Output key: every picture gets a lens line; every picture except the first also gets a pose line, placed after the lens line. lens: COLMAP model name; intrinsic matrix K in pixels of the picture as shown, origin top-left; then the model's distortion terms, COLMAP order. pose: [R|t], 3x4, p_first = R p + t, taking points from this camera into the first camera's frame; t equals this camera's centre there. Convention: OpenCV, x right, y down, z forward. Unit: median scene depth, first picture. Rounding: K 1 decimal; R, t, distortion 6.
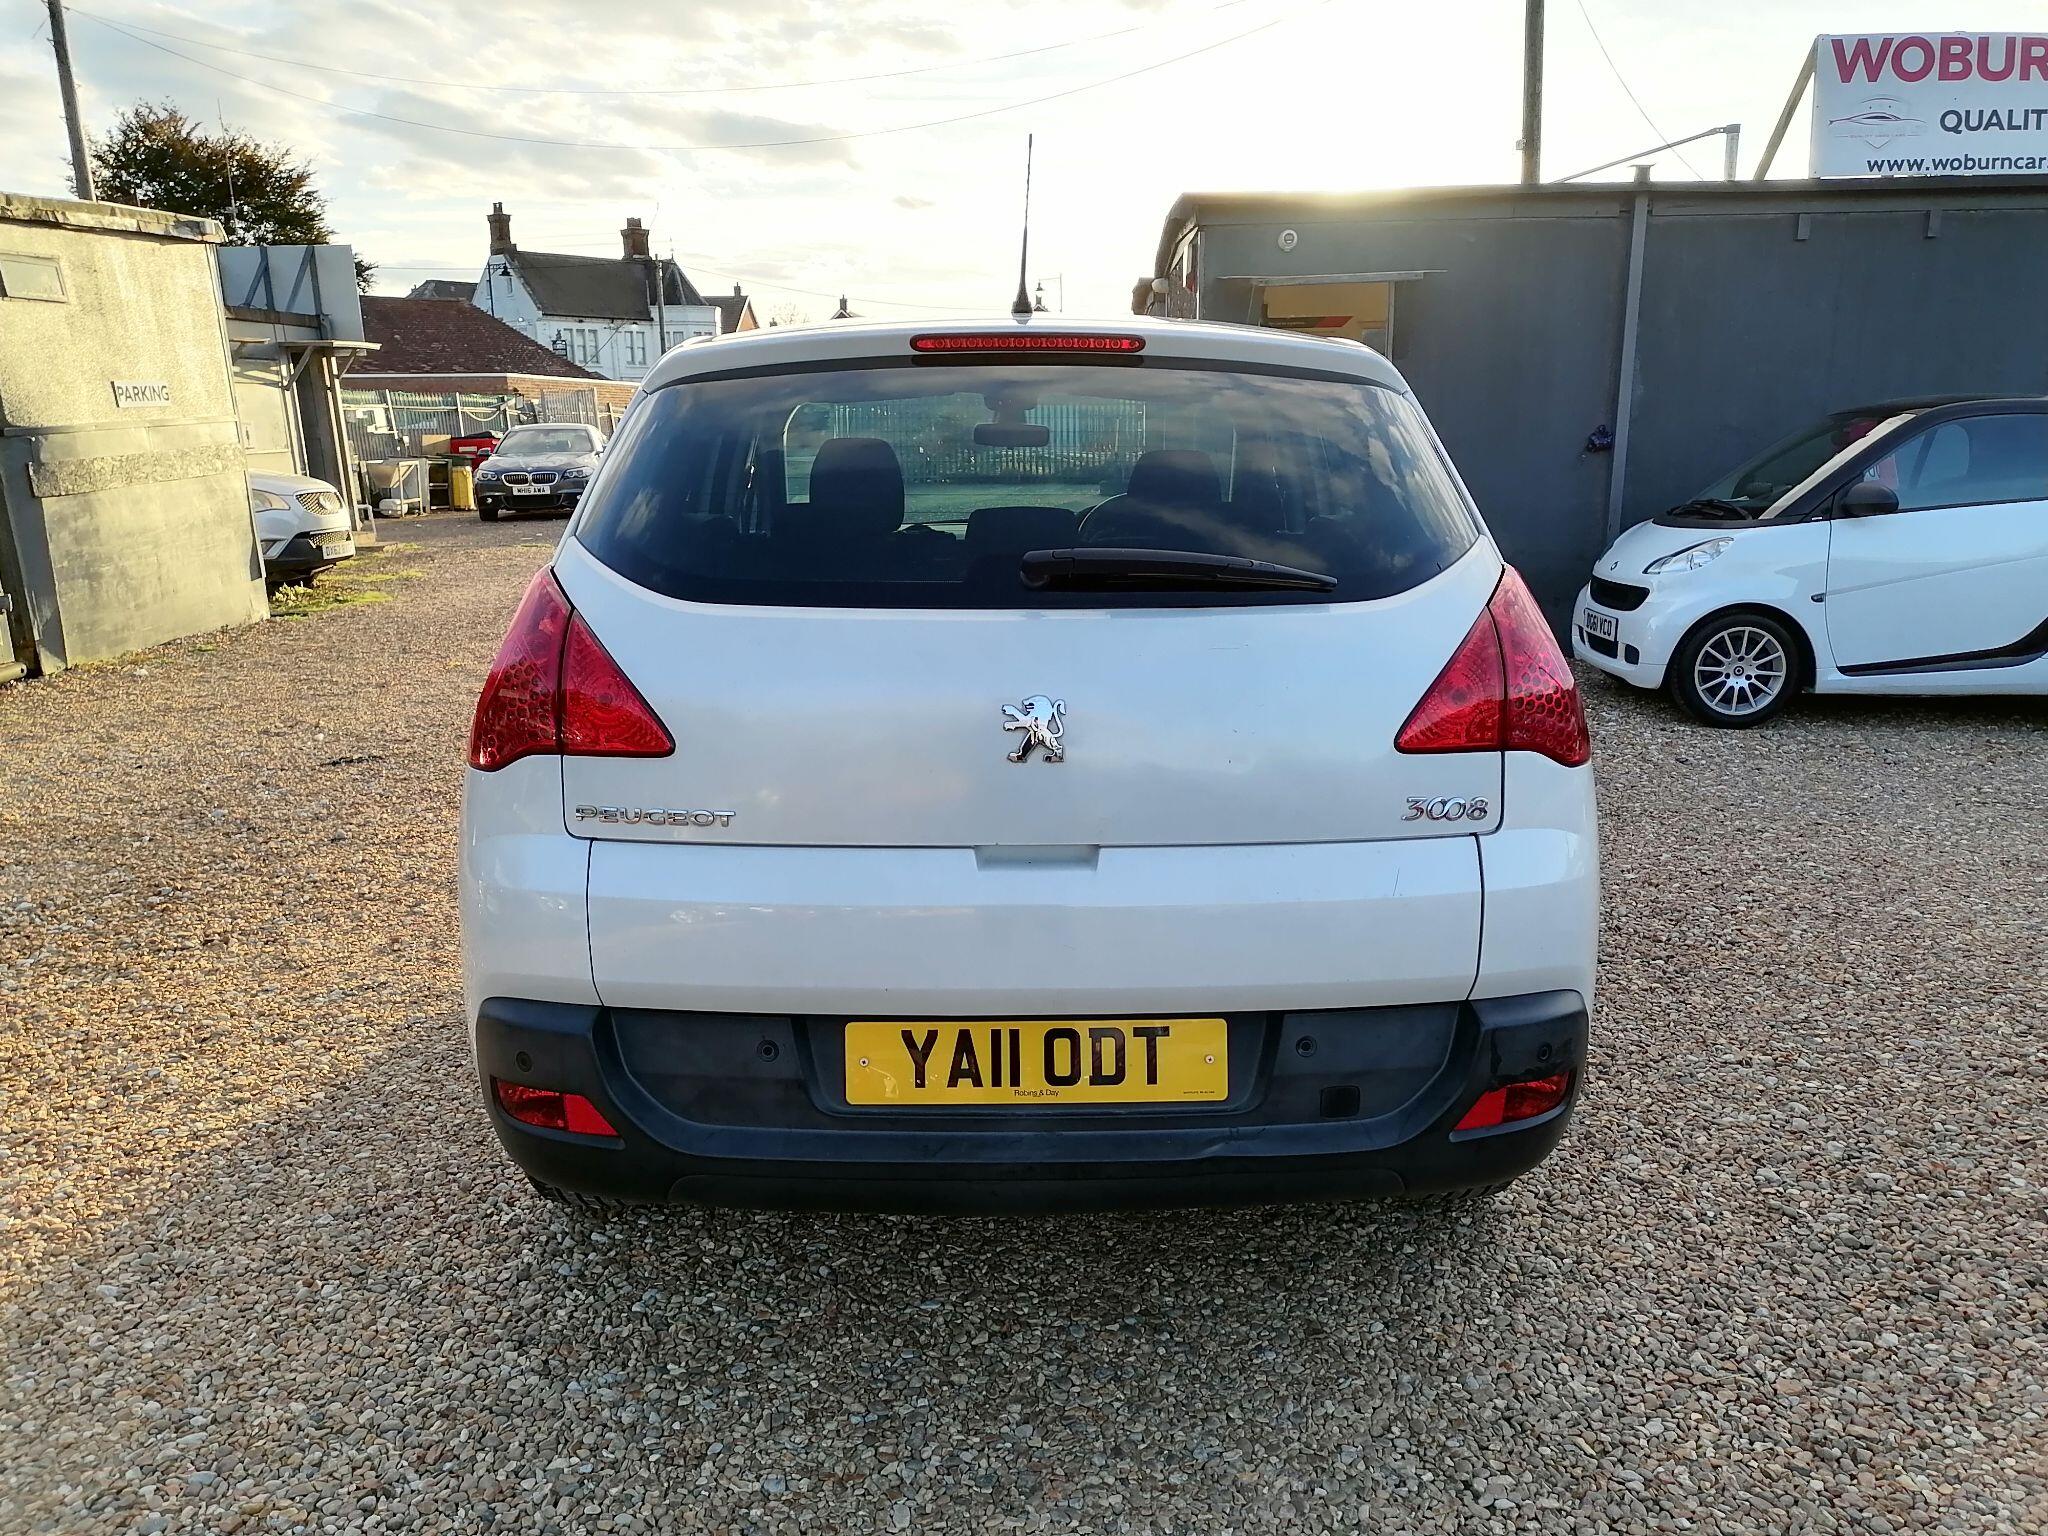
lens RADIAL K [[1558.2, 0, 1029.5], [0, 1558.2, 762.2], [0, 0, 1]] dist [0.036819, -0.005633]
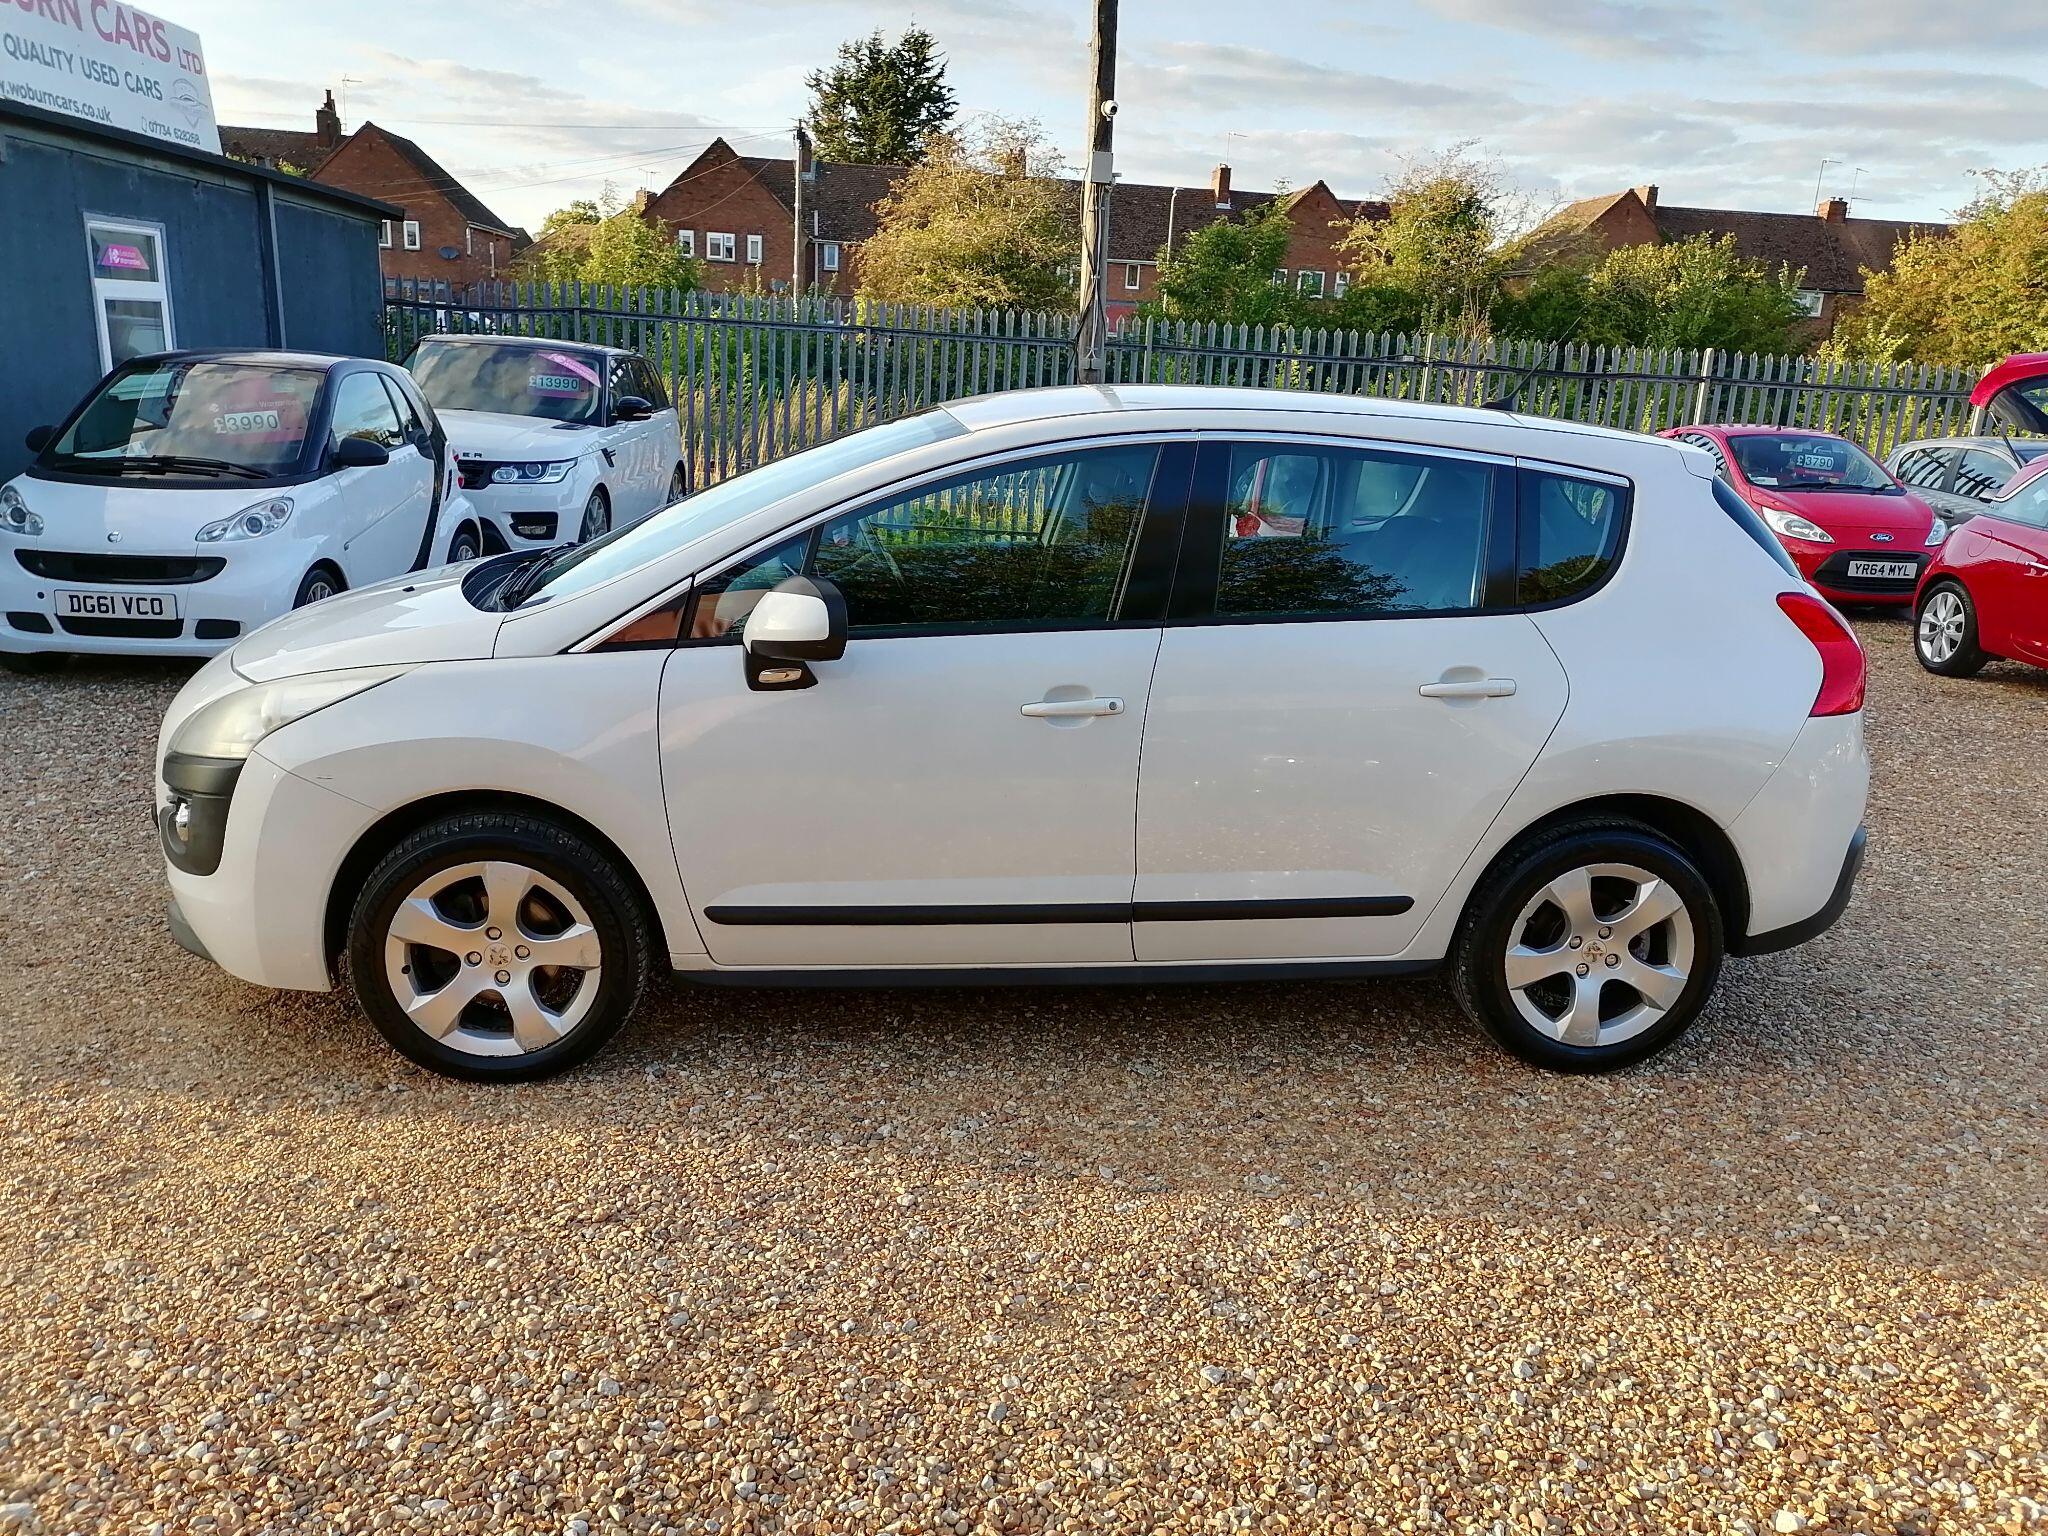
lens RADIAL K [[1558.2, 0, 1029.5], [0, 1558.2, 762.2], [0, 0, 1]] dist [0.036819, -0.005633]
pose [[-0.087800, -0.251396, 0.963894, -0.433795], [0.163910, 0.950795, 0.262910, -0.121561], [-0.982560, 0.181076, -0.042273, 0.437015]]
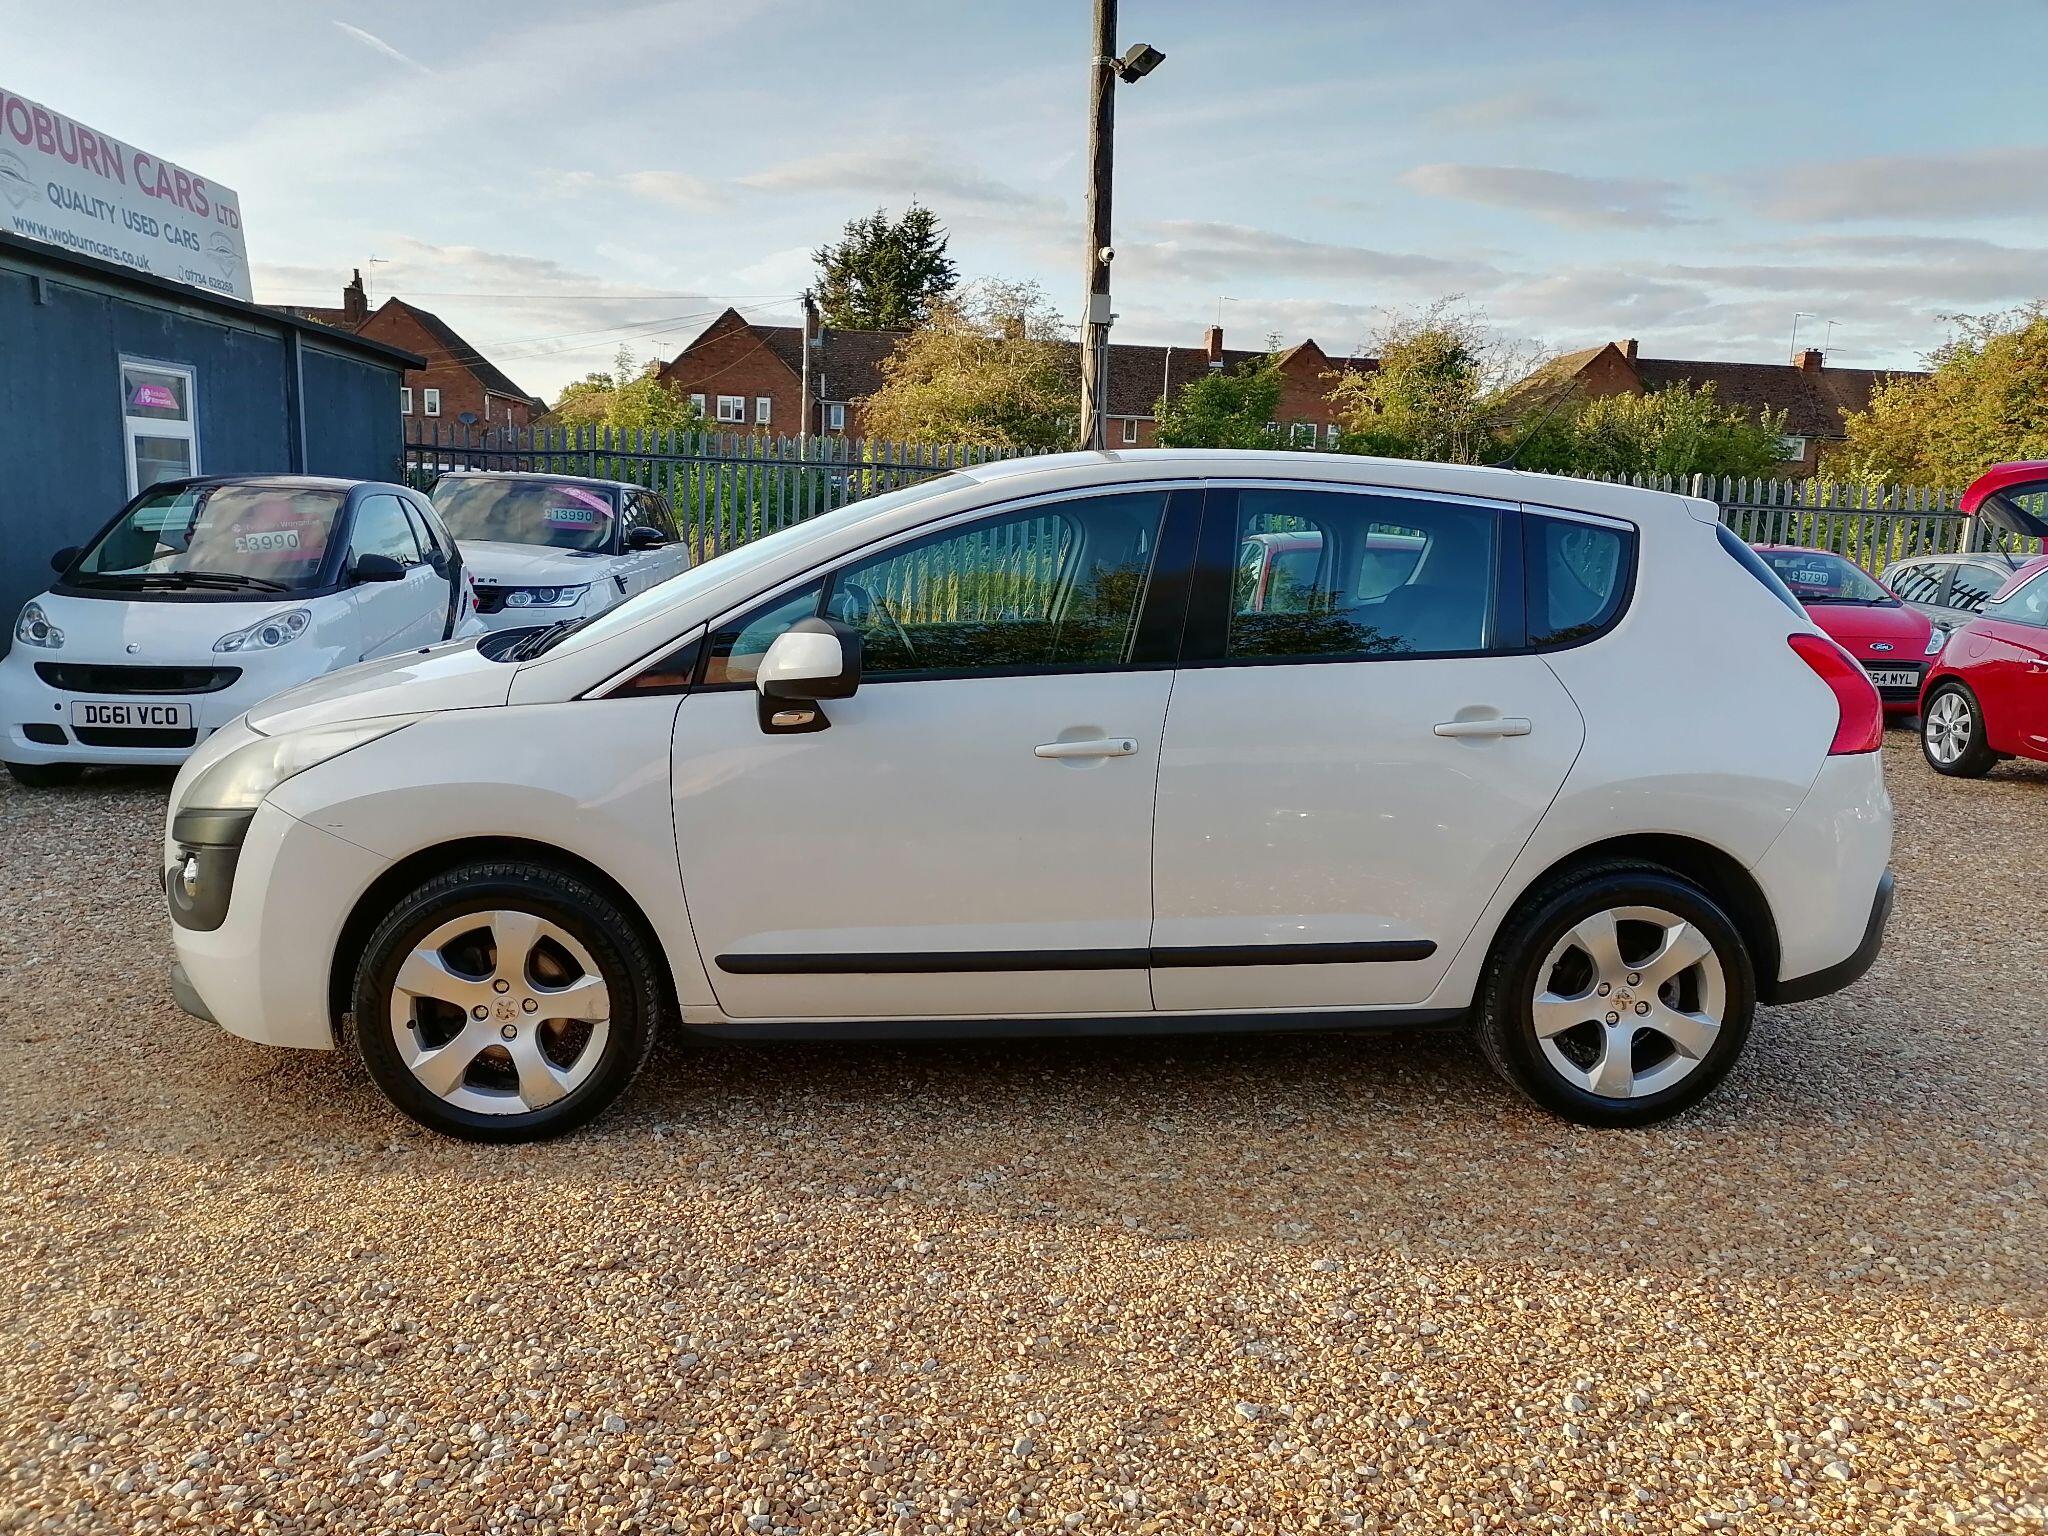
lens RADIAL K [[1556.0, 0, 1026.4], [0, 1556.0, 755.8], [0, 0, 1]] dist [0.039147, -0.008507]
pose [[-0.085232, -0.150815, 0.984881, -0.436409], [0.177984, 0.970274, 0.163981, -0.097206], [-0.980335, 0.189269, -0.055855, 0.443456]]
